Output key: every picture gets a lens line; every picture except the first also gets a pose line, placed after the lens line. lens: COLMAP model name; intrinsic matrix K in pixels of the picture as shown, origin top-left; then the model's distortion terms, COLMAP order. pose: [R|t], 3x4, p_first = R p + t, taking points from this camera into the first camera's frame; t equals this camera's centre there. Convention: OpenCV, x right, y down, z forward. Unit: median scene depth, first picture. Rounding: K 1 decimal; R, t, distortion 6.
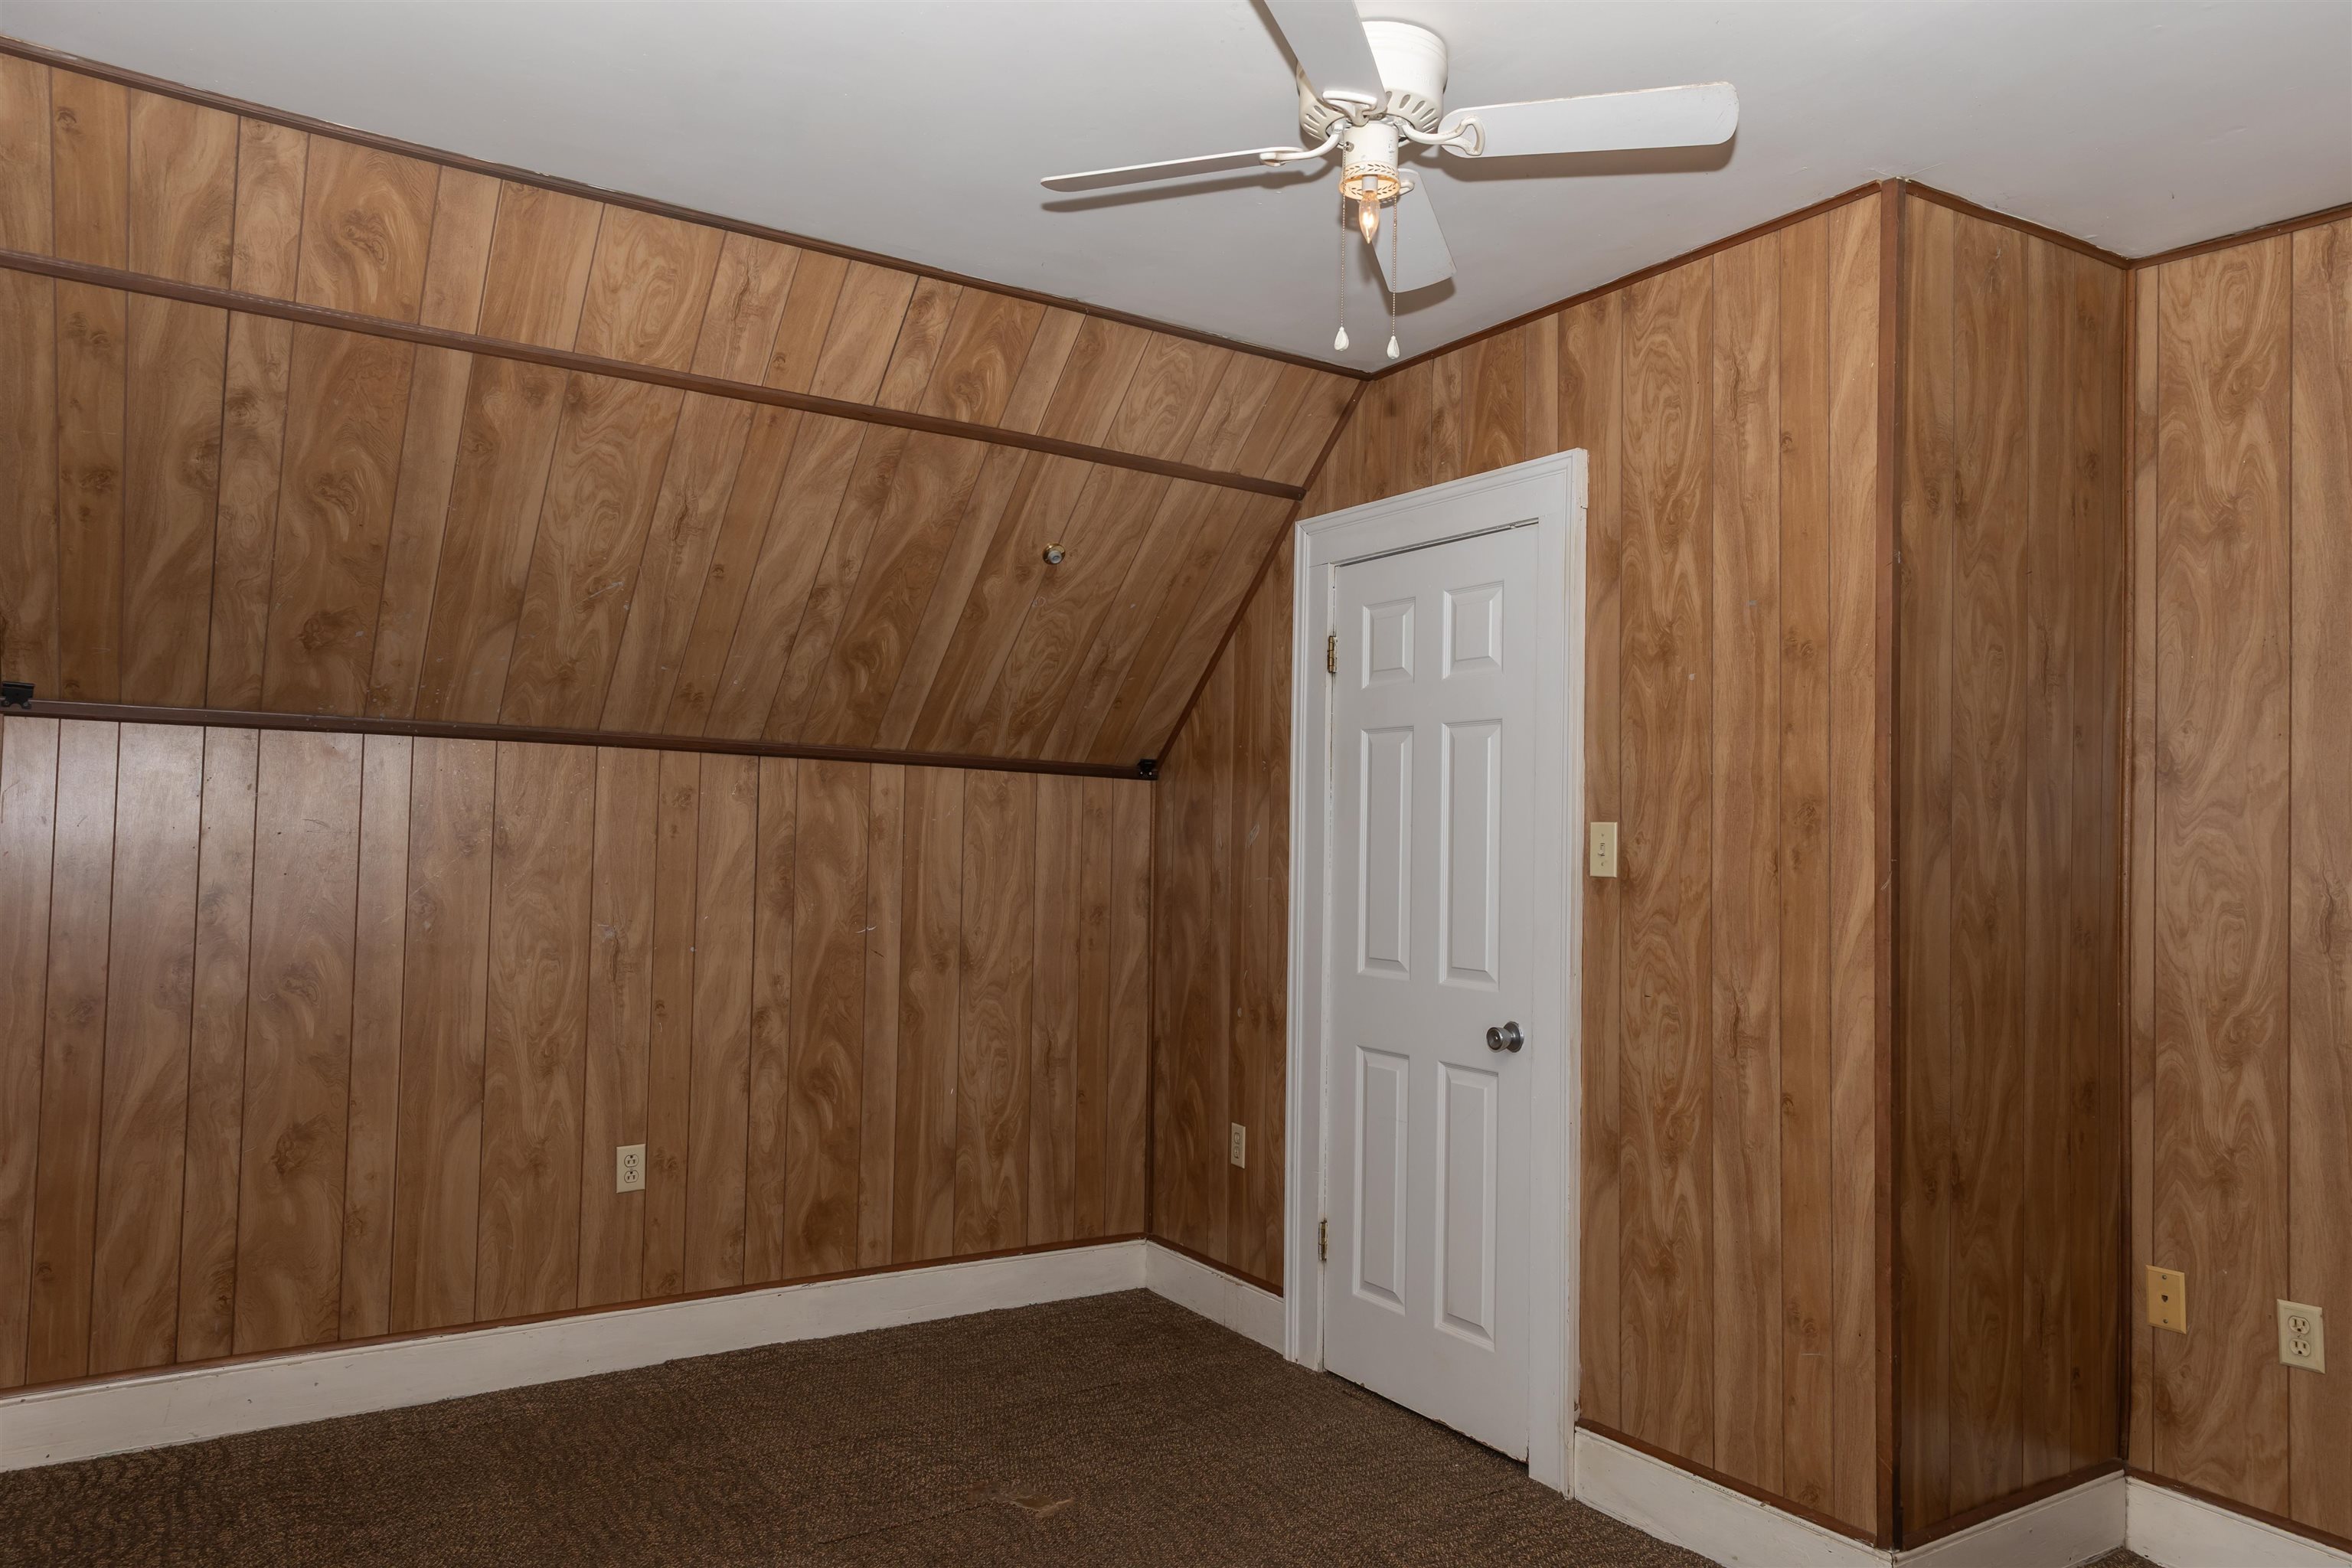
lens RADIAL K [[1587.2, 0, 1177.6], [0, 1587.2, 781.5], [0, 0, 1]] dist [0.006773, 0.003752]
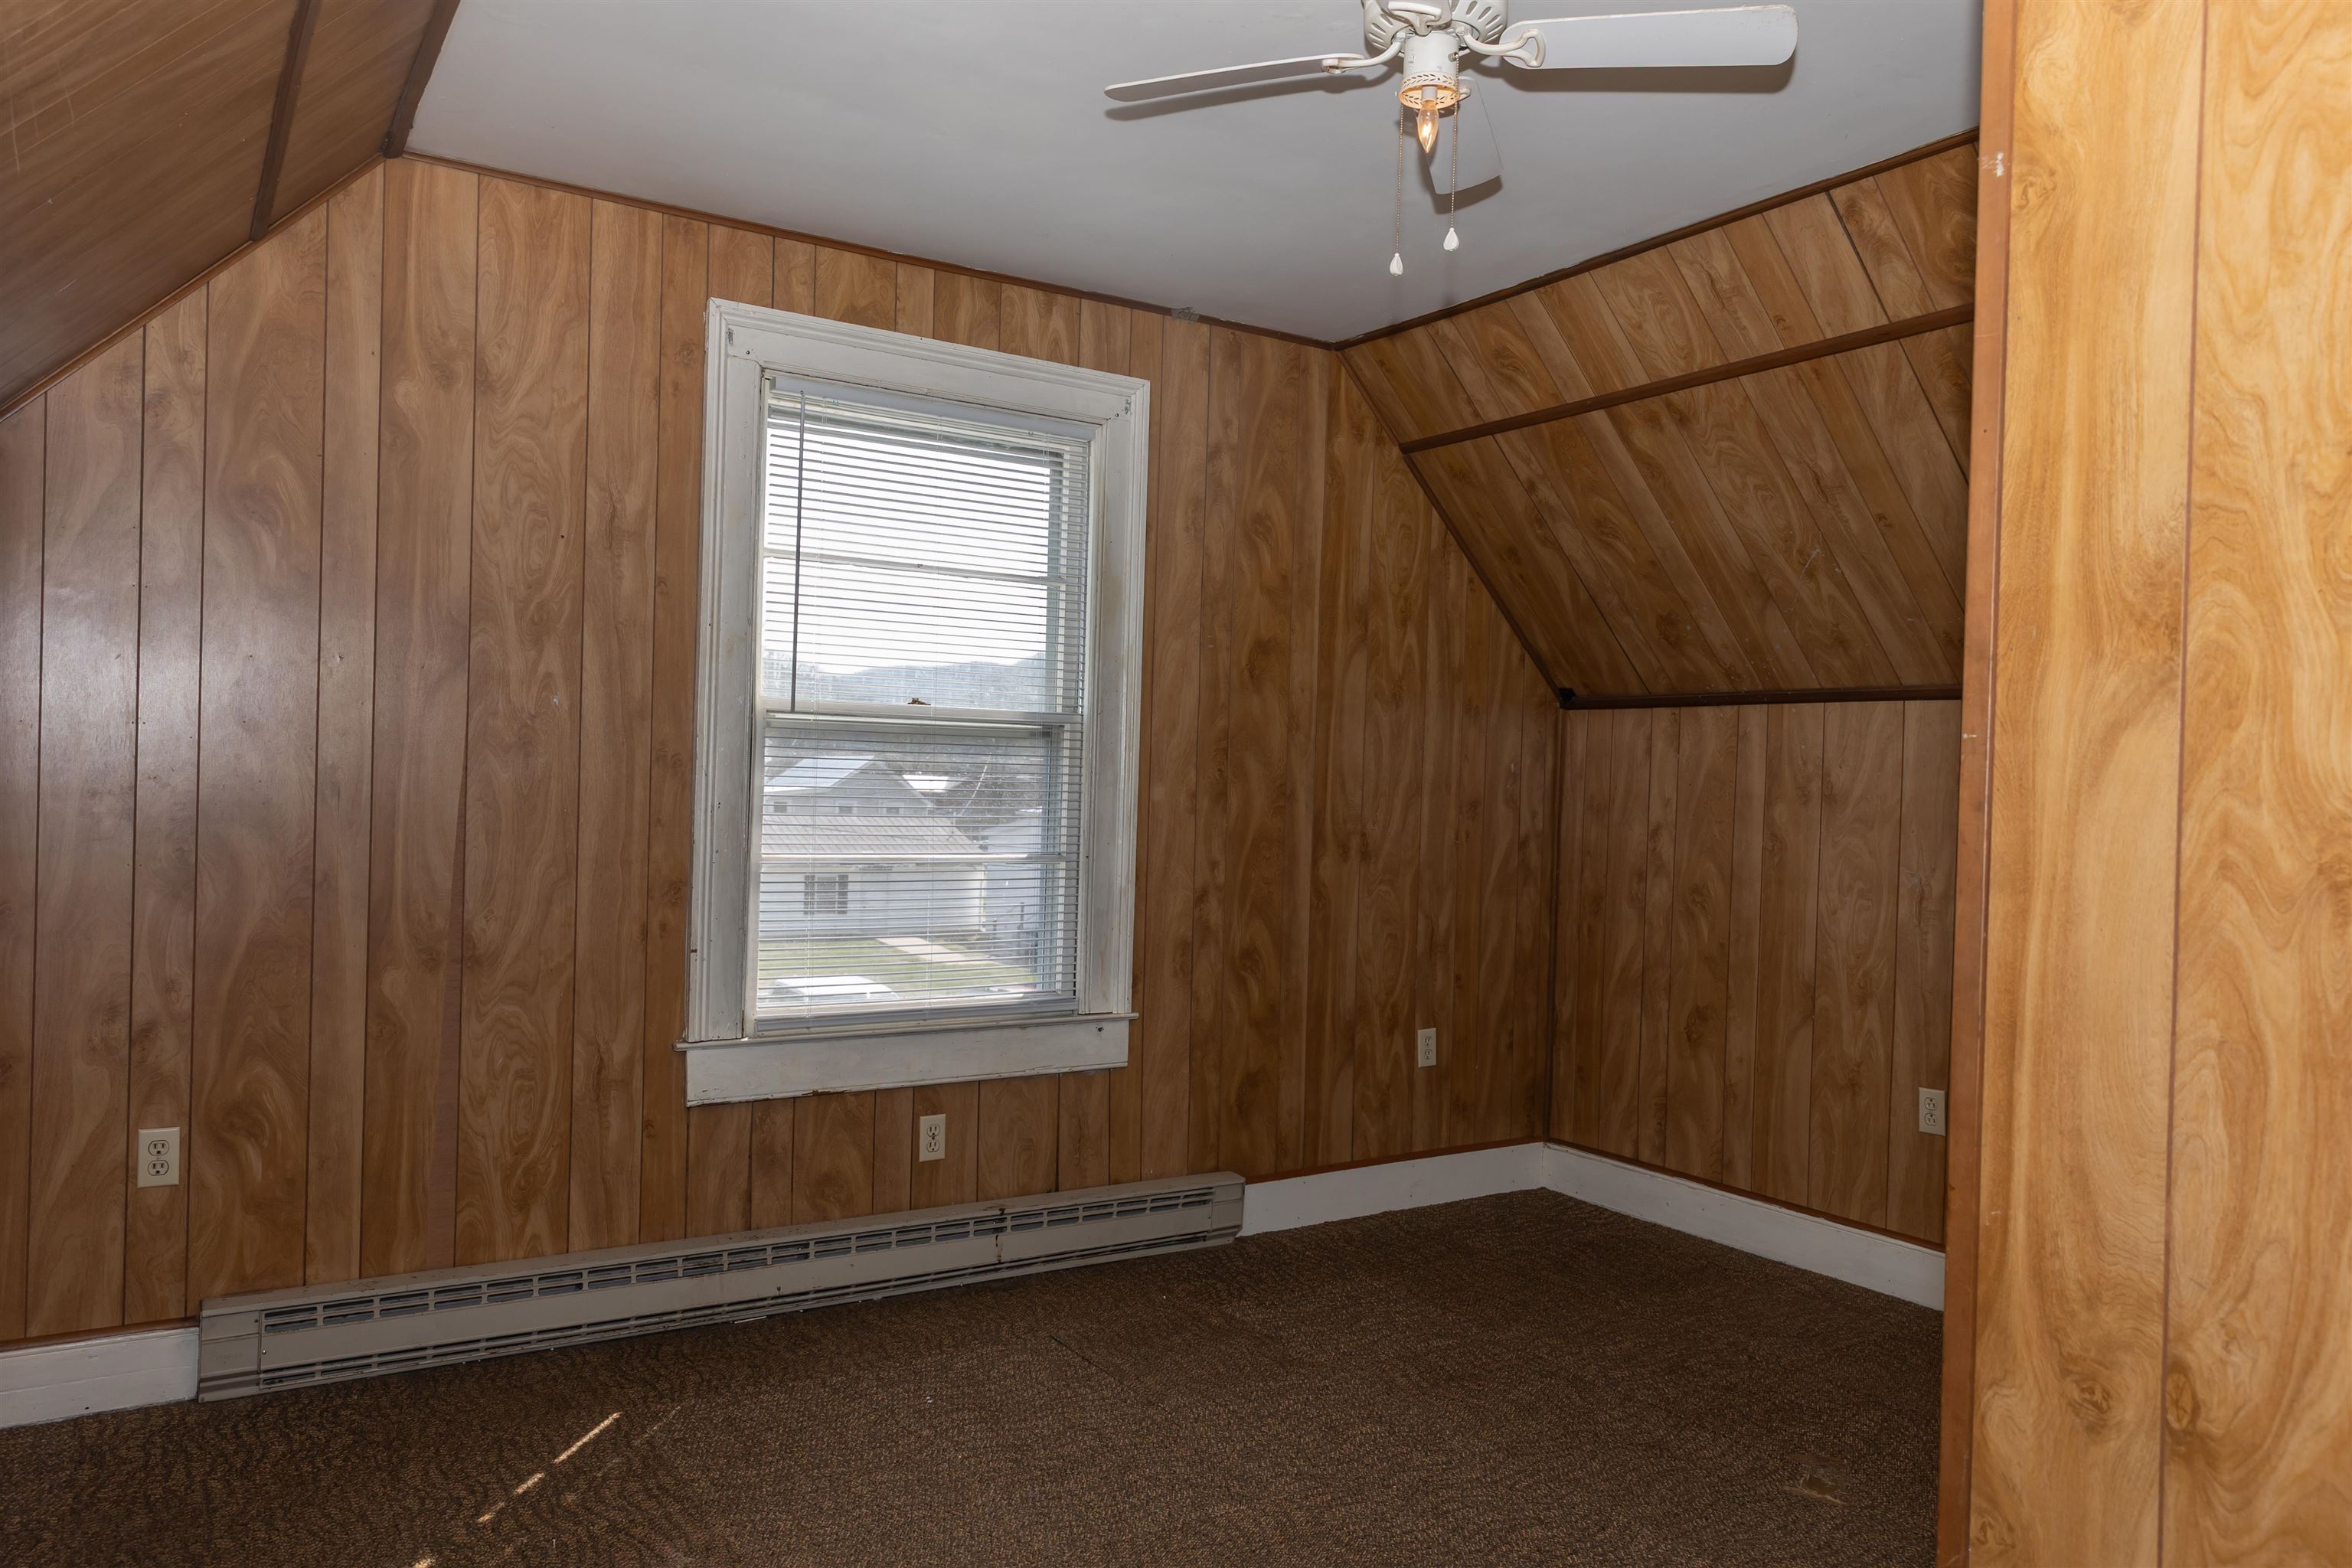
lens RADIAL K [[1587.2, 0, 1165.9], [0, 1587.2, 770.1], [0, 0, 1]] dist [0.006773, 0.003752]
pose [[-0.008428, -0.035497, -0.999334, 0.758738], [-0.002186, 0.999368, -0.035480, 0.067866], [0.999962, 0.001886, -0.008500, 0.569205]]
